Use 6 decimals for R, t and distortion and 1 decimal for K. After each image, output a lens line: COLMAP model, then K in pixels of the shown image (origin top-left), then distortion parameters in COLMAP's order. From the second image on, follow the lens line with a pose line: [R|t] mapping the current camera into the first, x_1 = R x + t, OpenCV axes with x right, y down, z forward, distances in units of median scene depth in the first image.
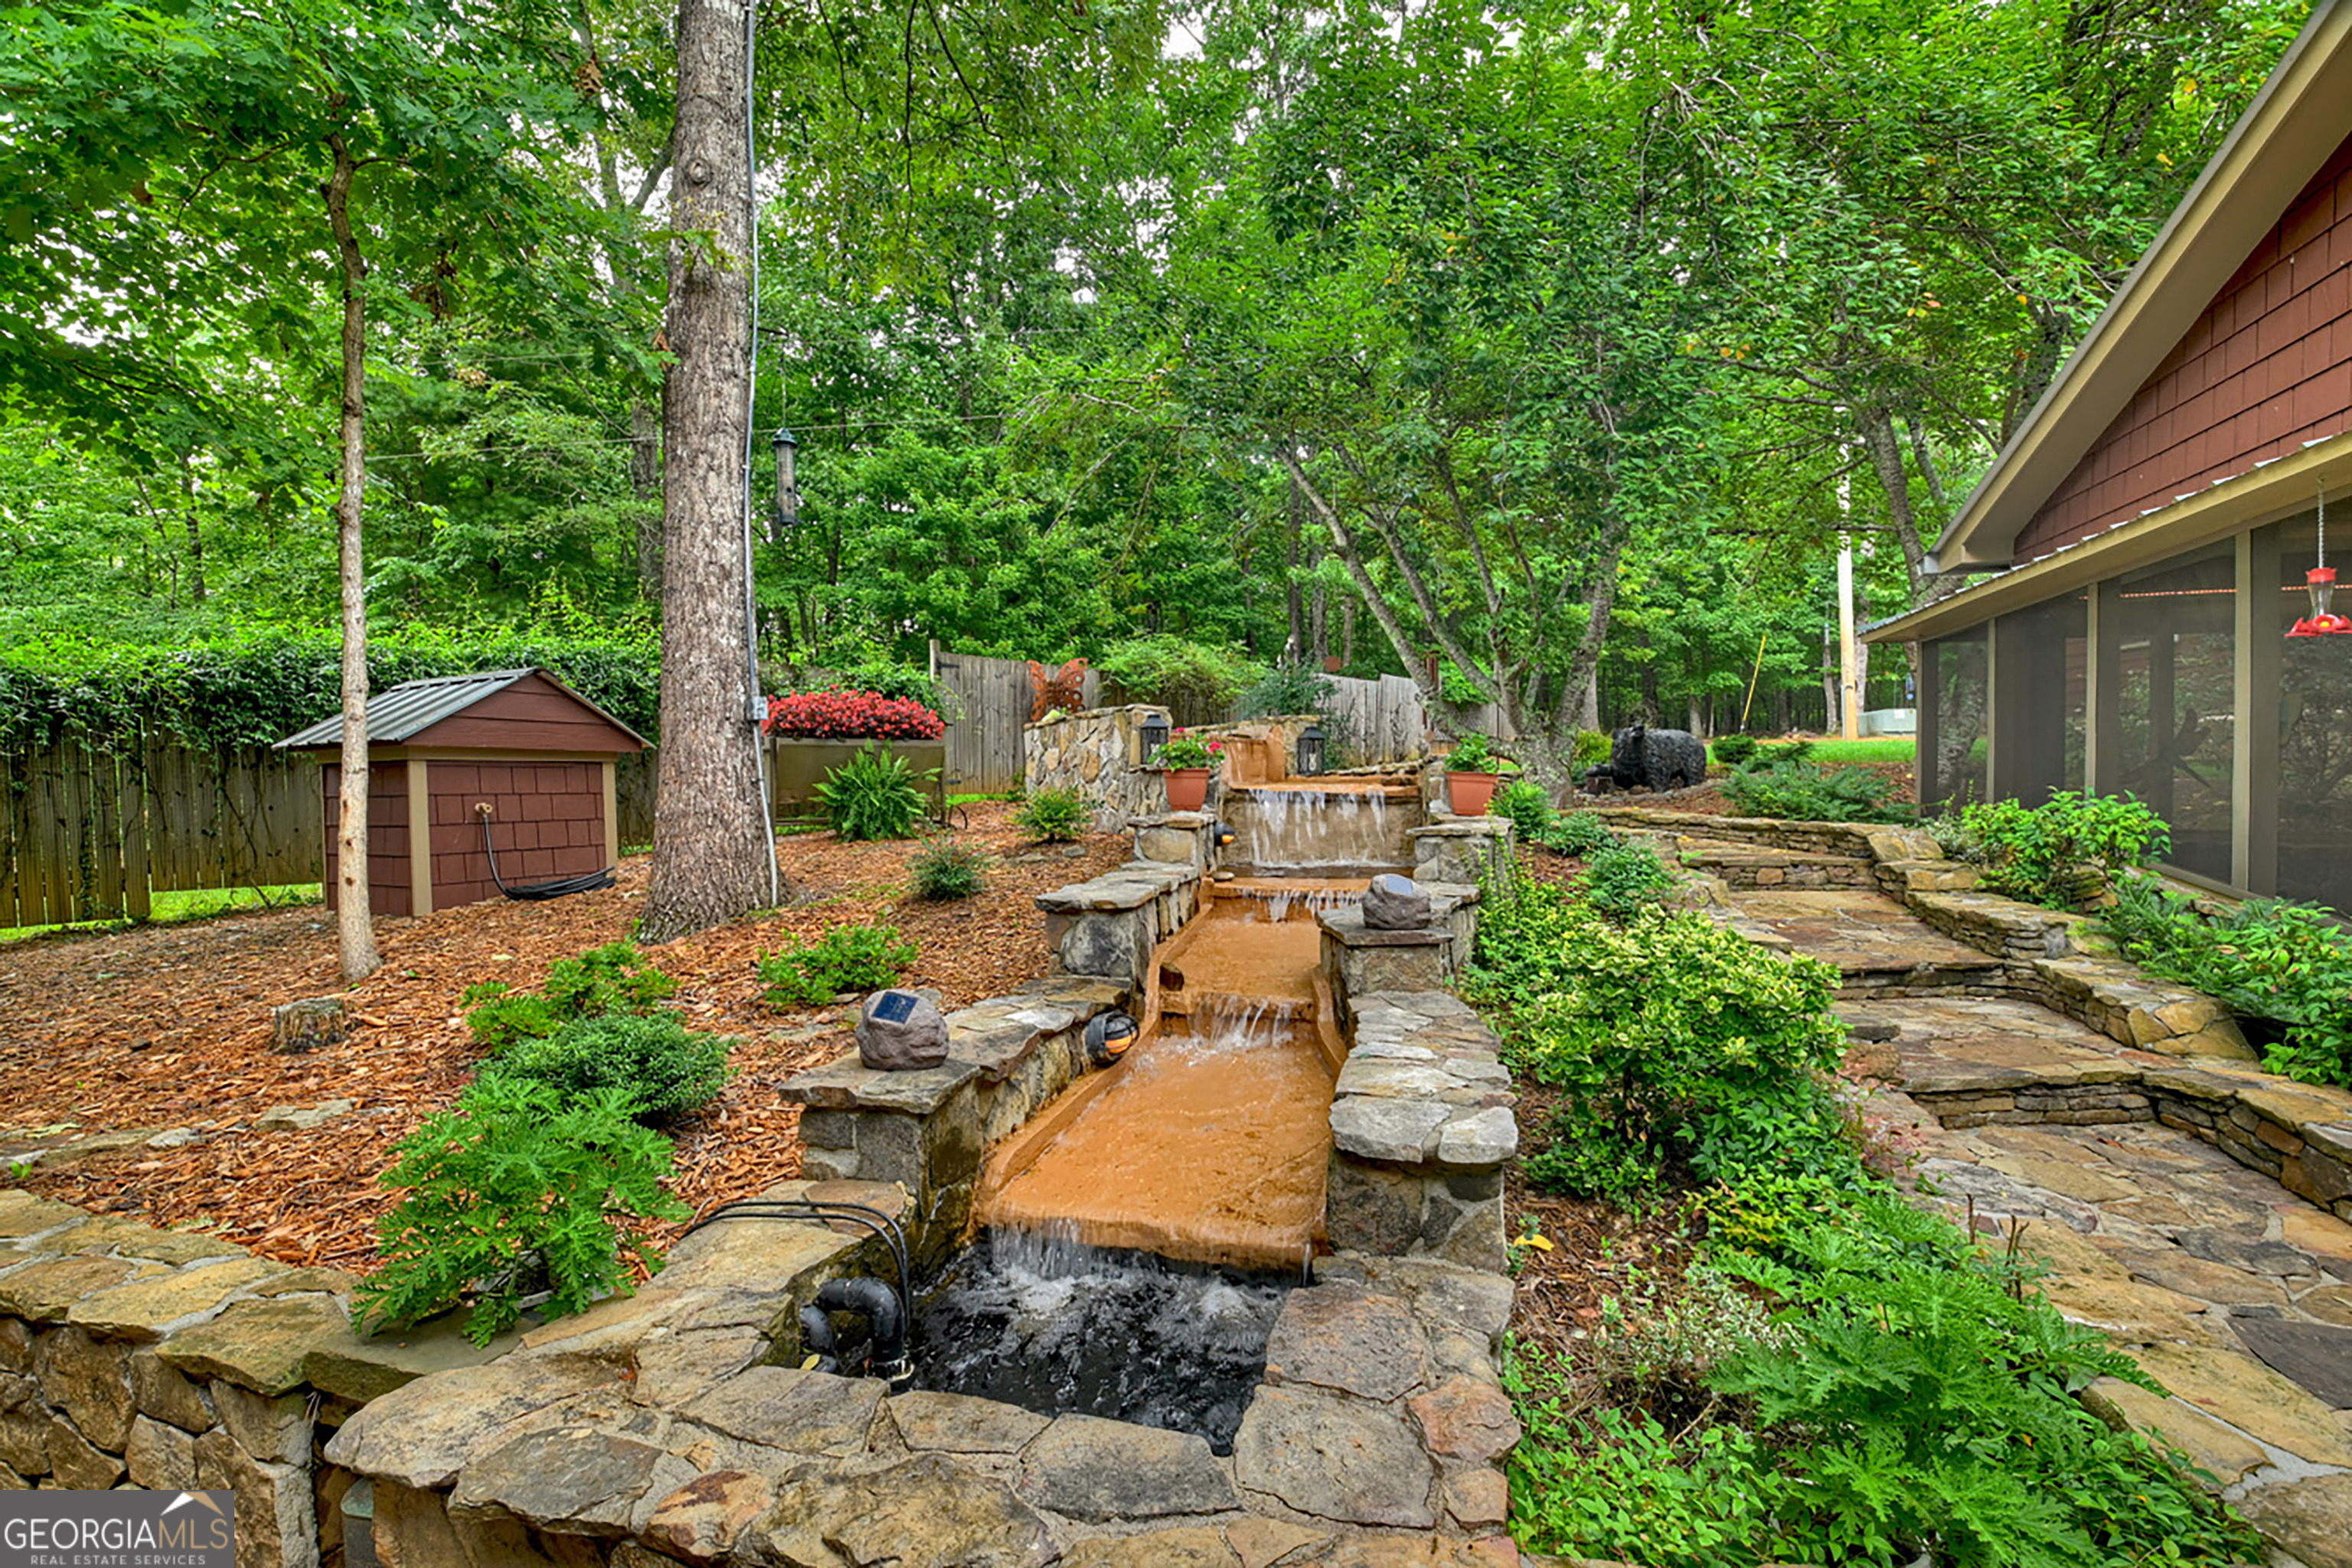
lens RADIAL K [[1045.8, 0, 1182.2], [0, 1045.8, 792.0], [0, 0, 1]] dist [0.014235, -0.027009]
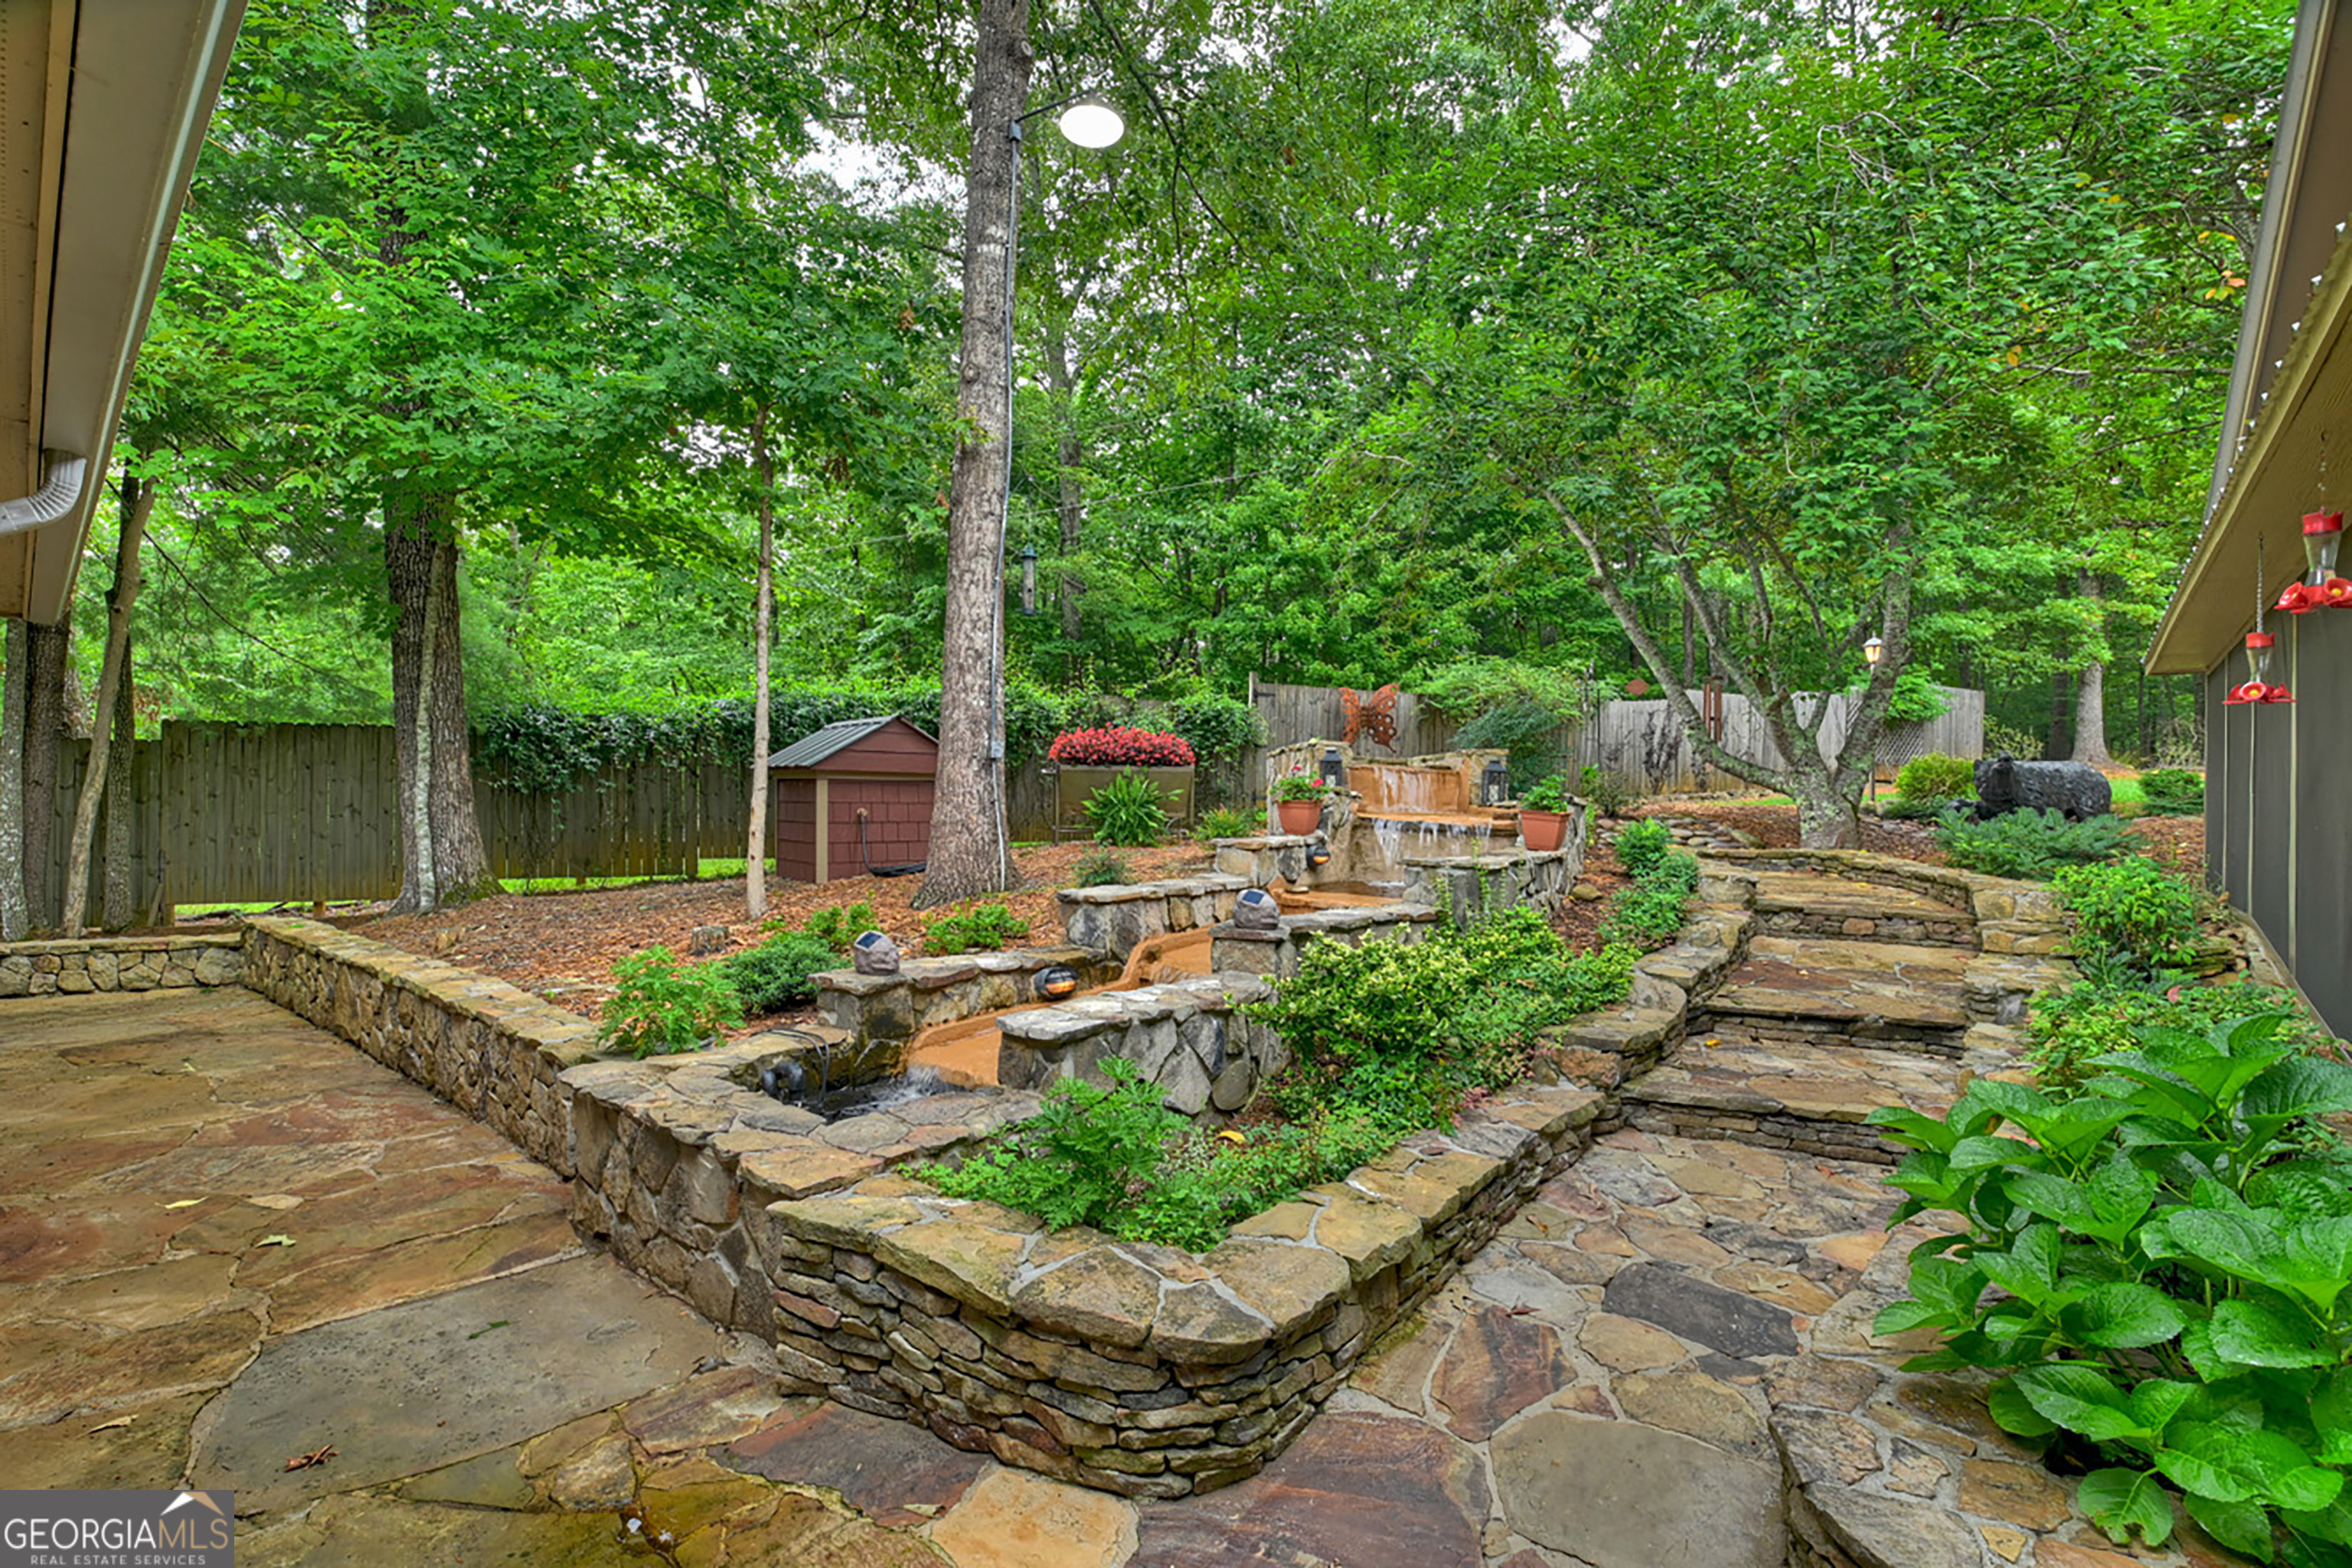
lens RADIAL K [[1057.7, 0, 1176.0], [0, 1057.7, 784.0], [0, 0, 1]] dist [0.027576, -0.000335]
pose [[0.910710, 0.022823, -0.412415, 0.345821], [-0.028936, 0.999544, -0.008584, -0.024234], [0.412031, 0.019751, 0.910956, -0.169784]]
